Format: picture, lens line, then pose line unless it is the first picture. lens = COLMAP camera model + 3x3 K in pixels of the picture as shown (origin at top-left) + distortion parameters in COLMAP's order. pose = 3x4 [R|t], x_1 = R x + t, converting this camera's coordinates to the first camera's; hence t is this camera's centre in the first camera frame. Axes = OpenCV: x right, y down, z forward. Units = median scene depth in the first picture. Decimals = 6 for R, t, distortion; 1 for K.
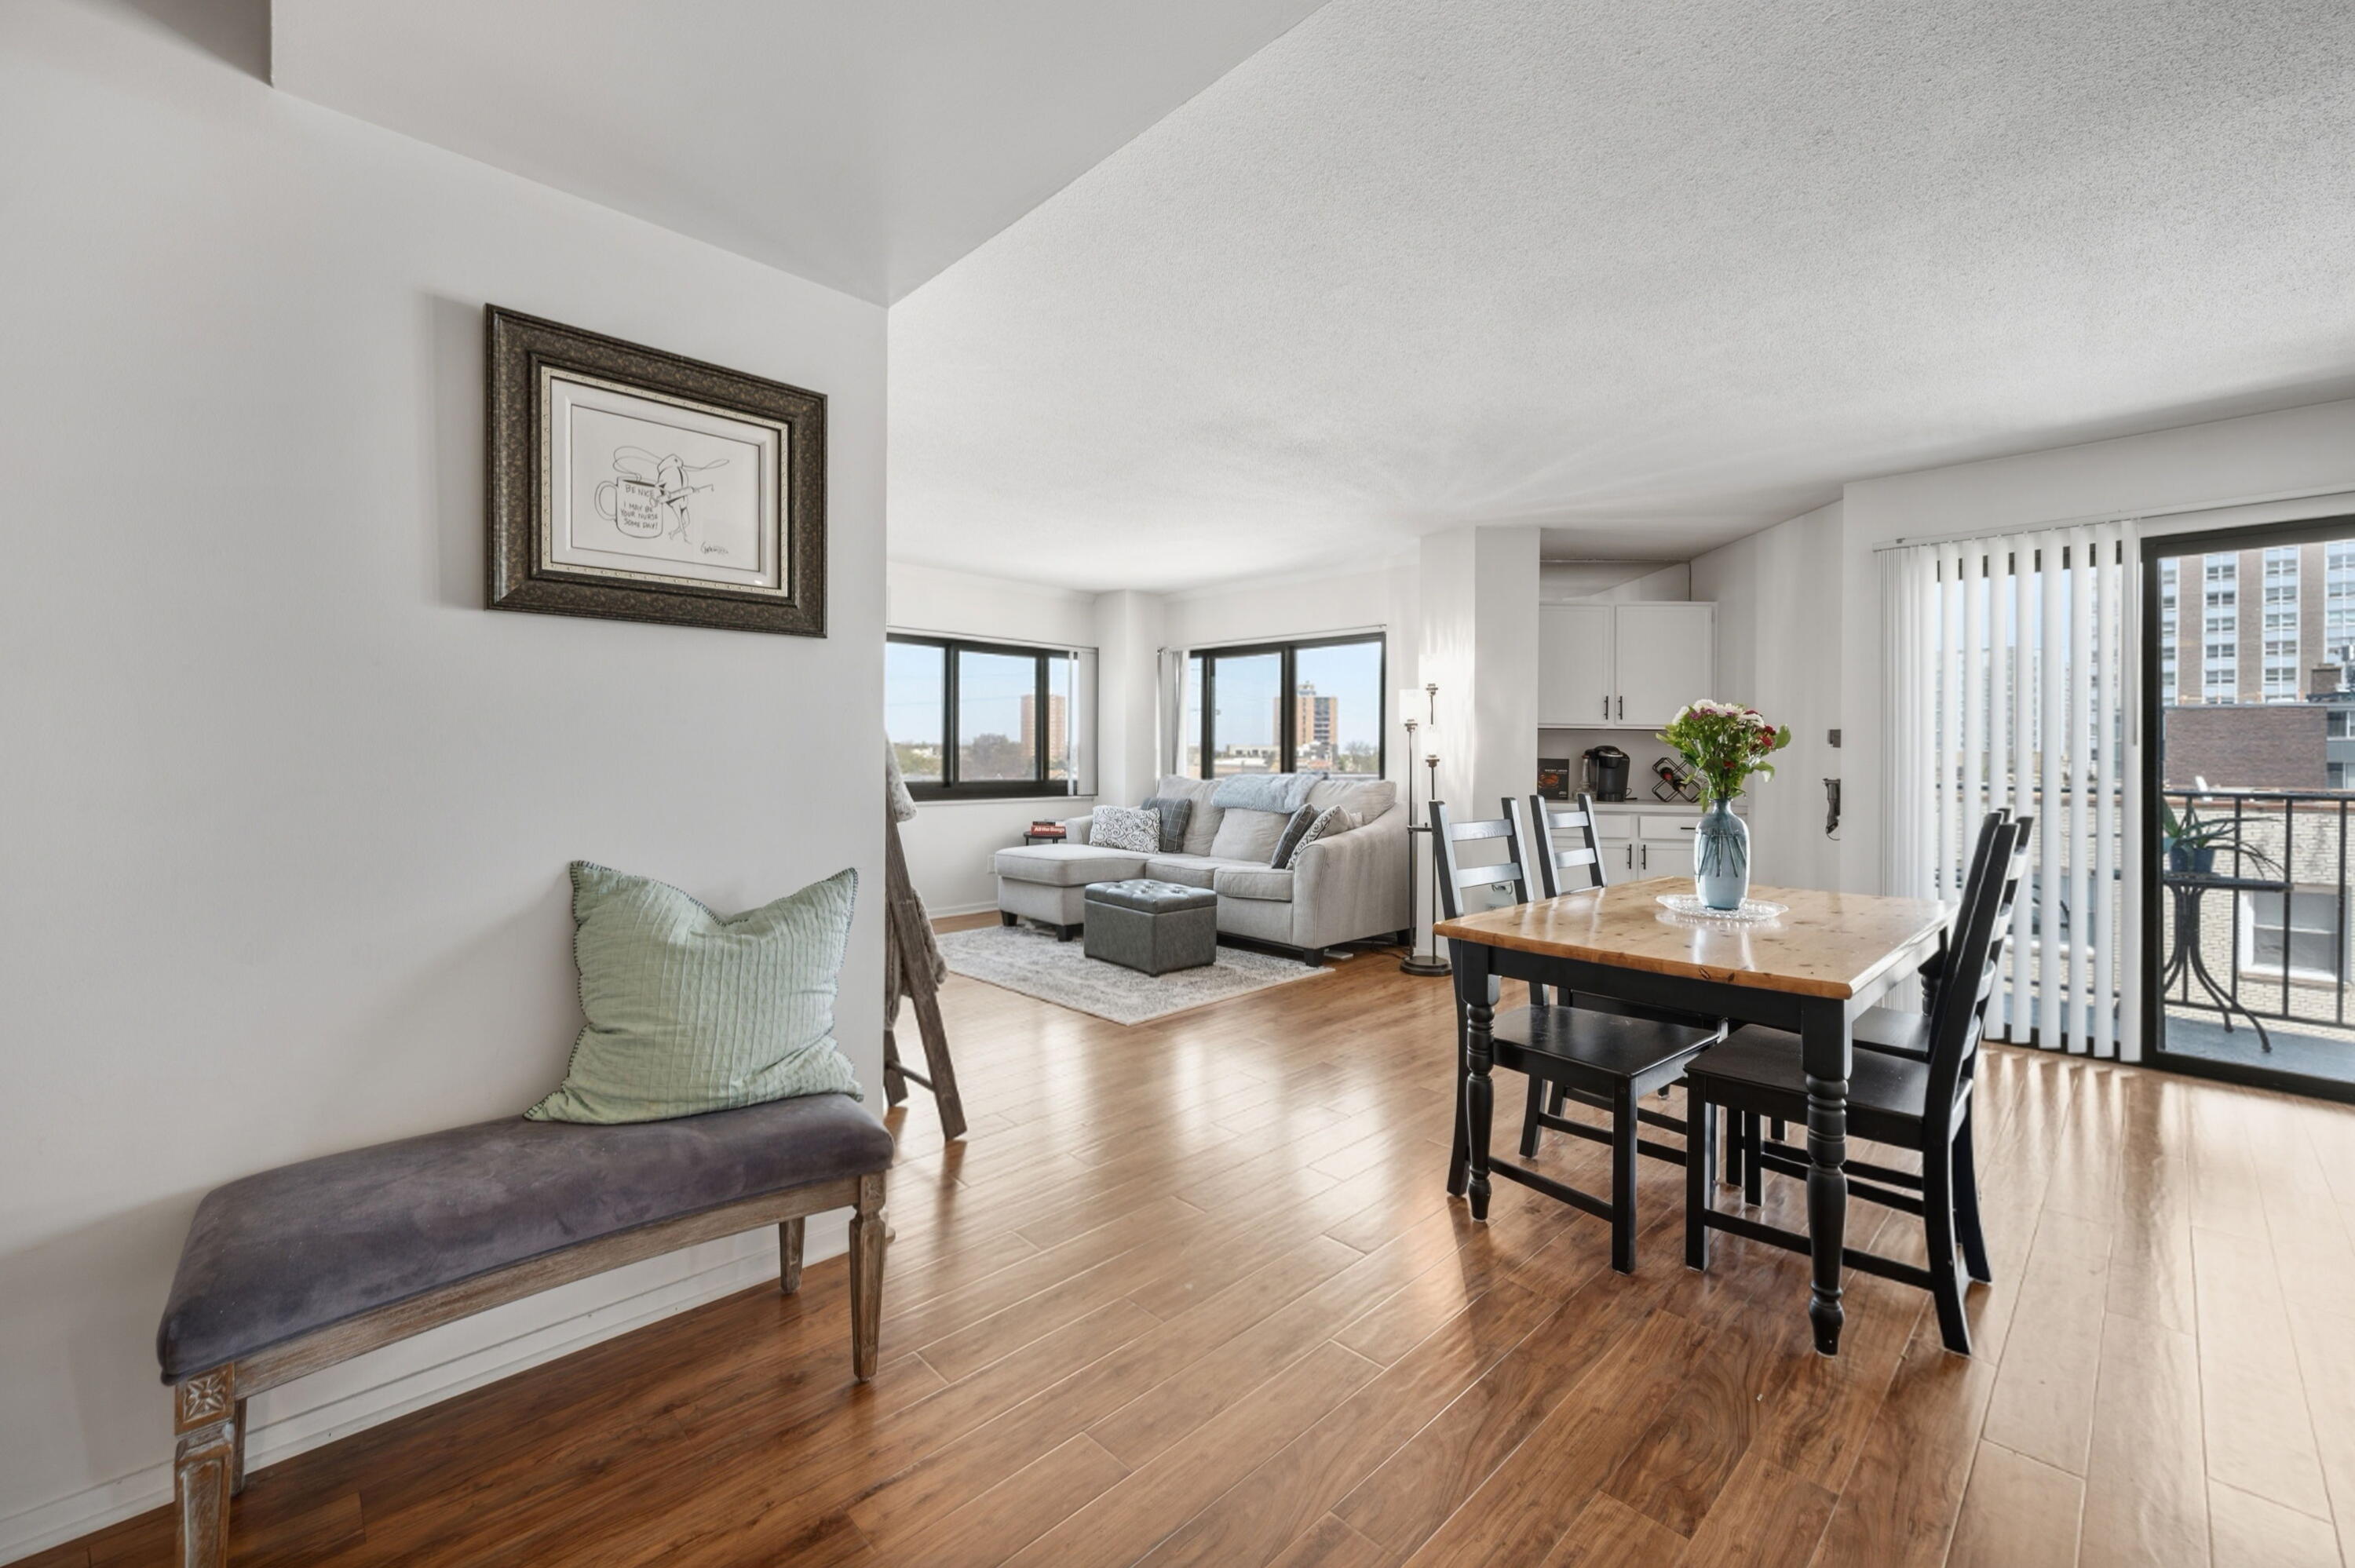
lens RADIAL K [[963.6, 0, 1173.2], [0, 963.6, 772.9], [0, 0, 1]] dist [-0.000328, -0.000172]
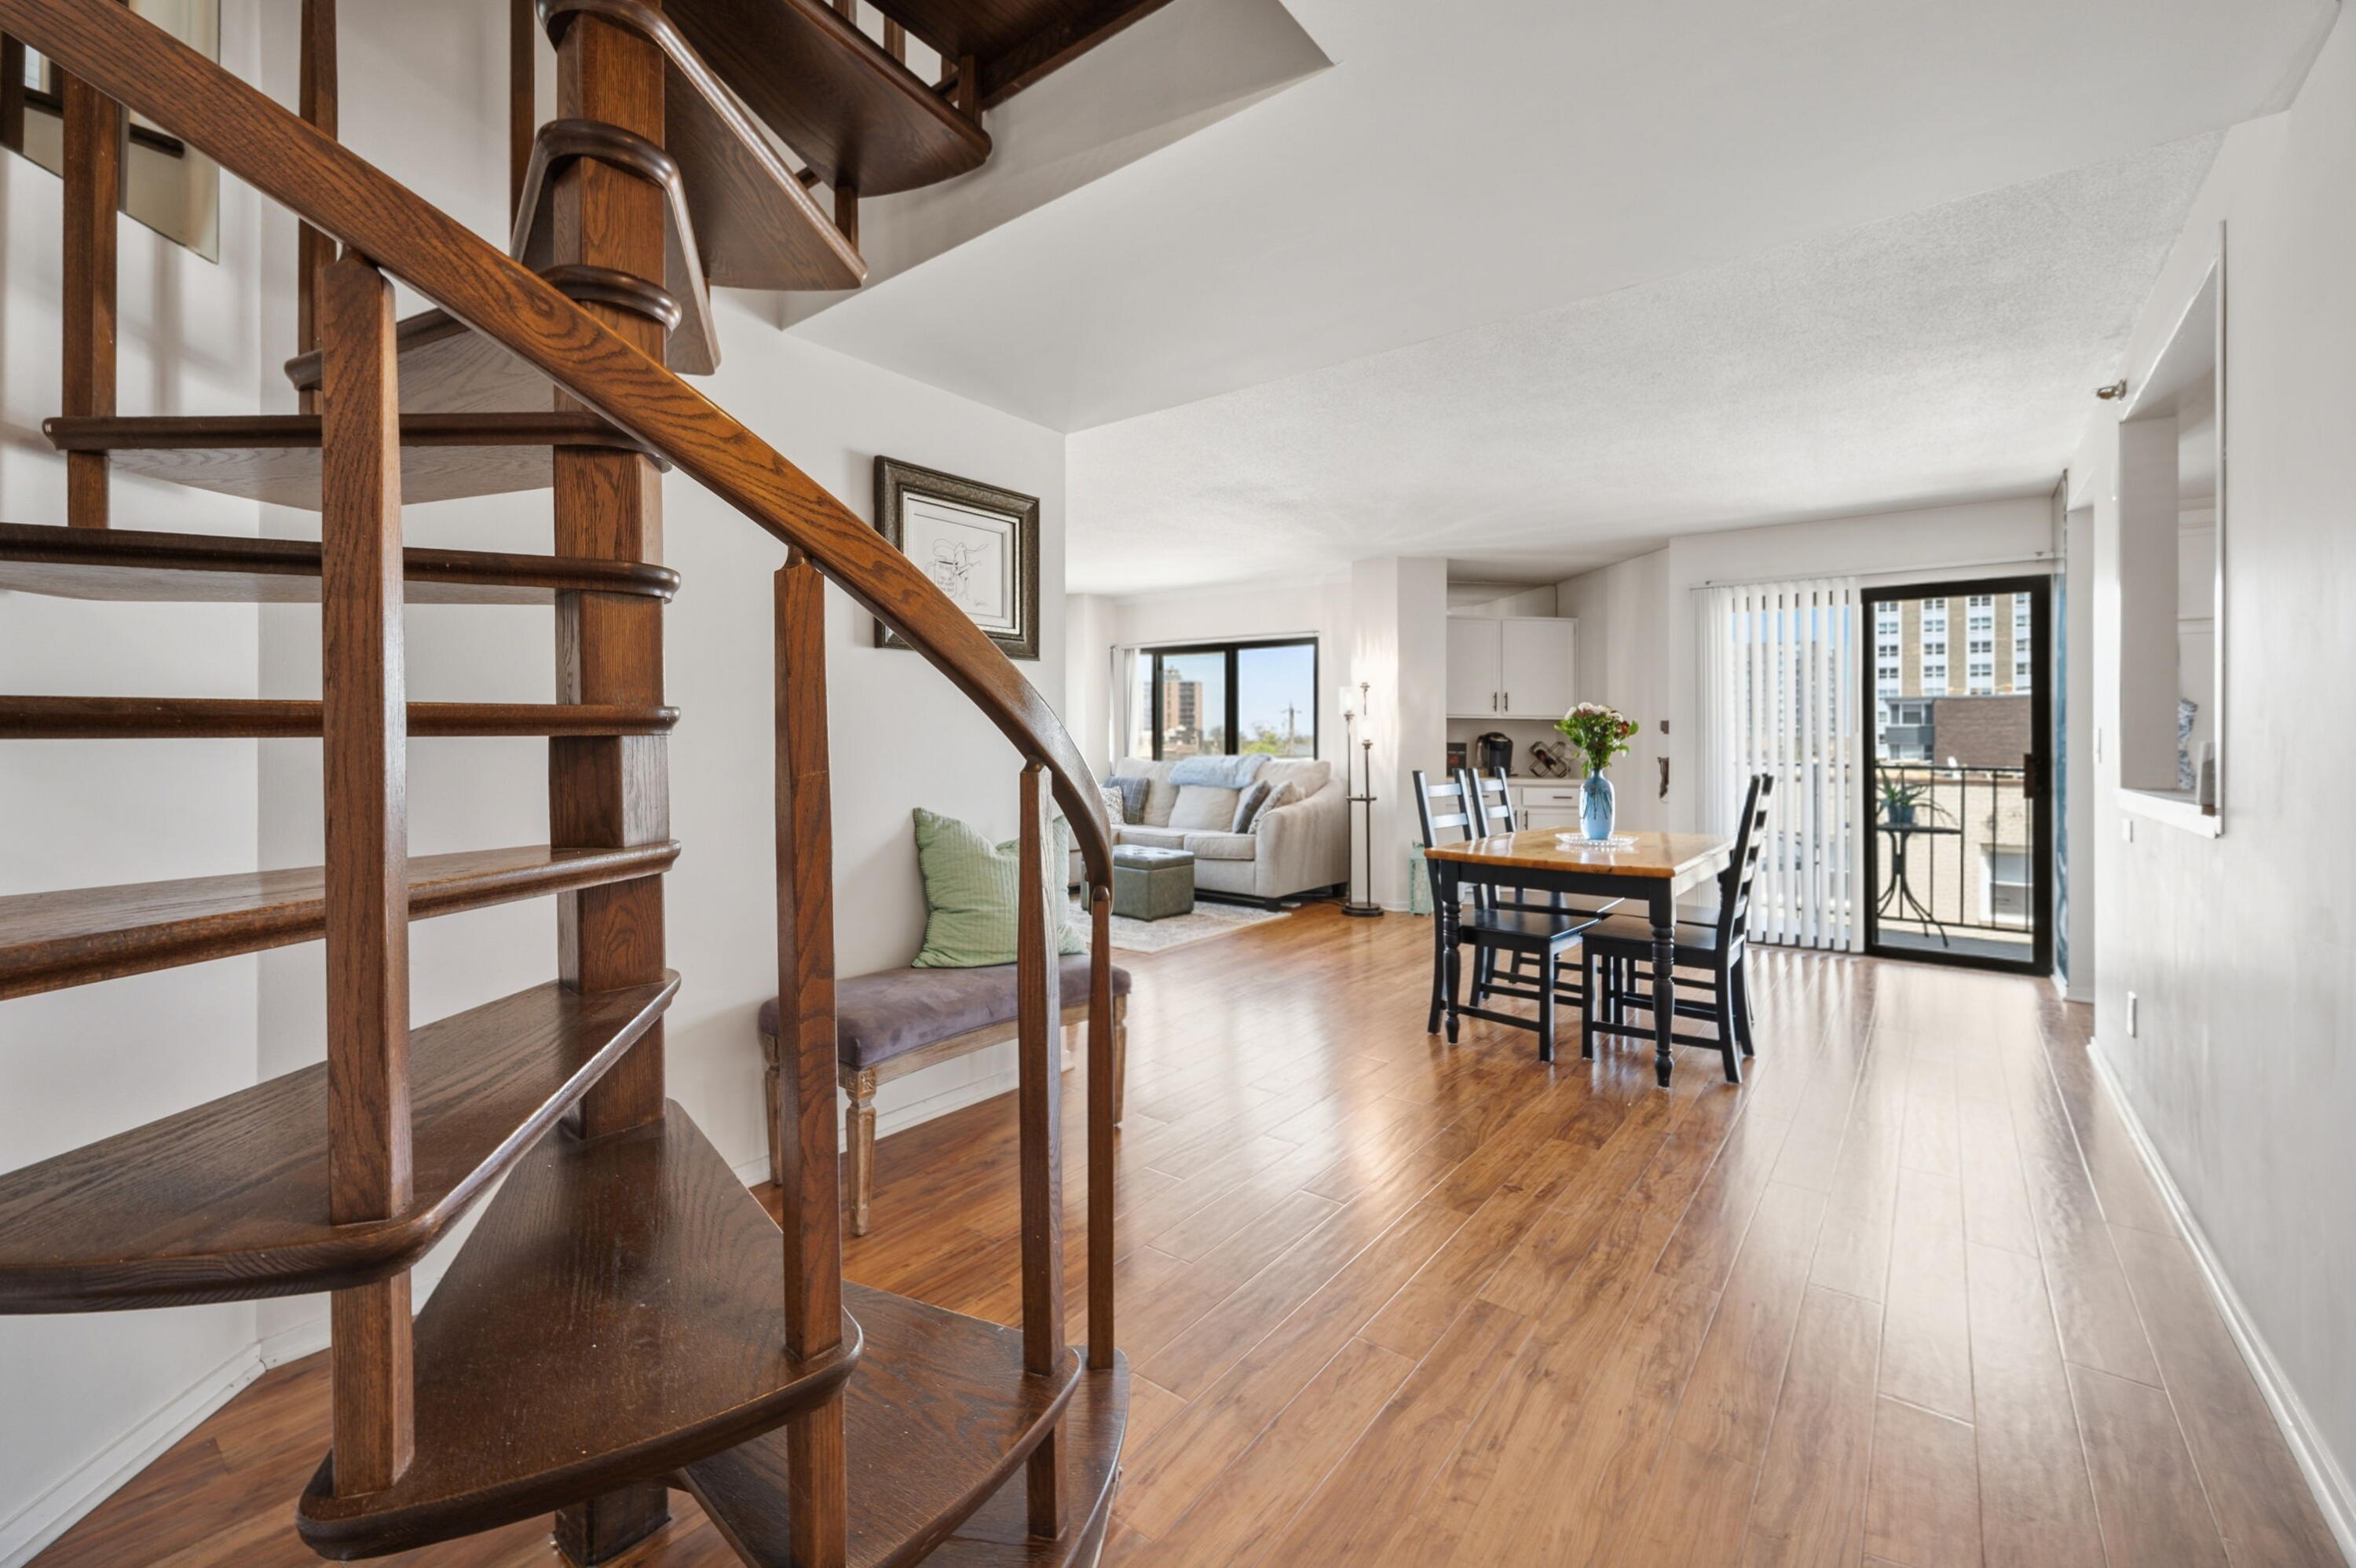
lens RADIAL K [[952.7, 0, 1183.5], [0, 952.7, 748.2], [0, 0, 1]] dist [-0.000132, -0.000244]
pose [[0.990974, -0.001394, 0.134048, -0.163934], [0.002728, 0.999949, -0.009763, 0.004817], [-0.134027, 0.010041, 0.990927, -0.237109]]
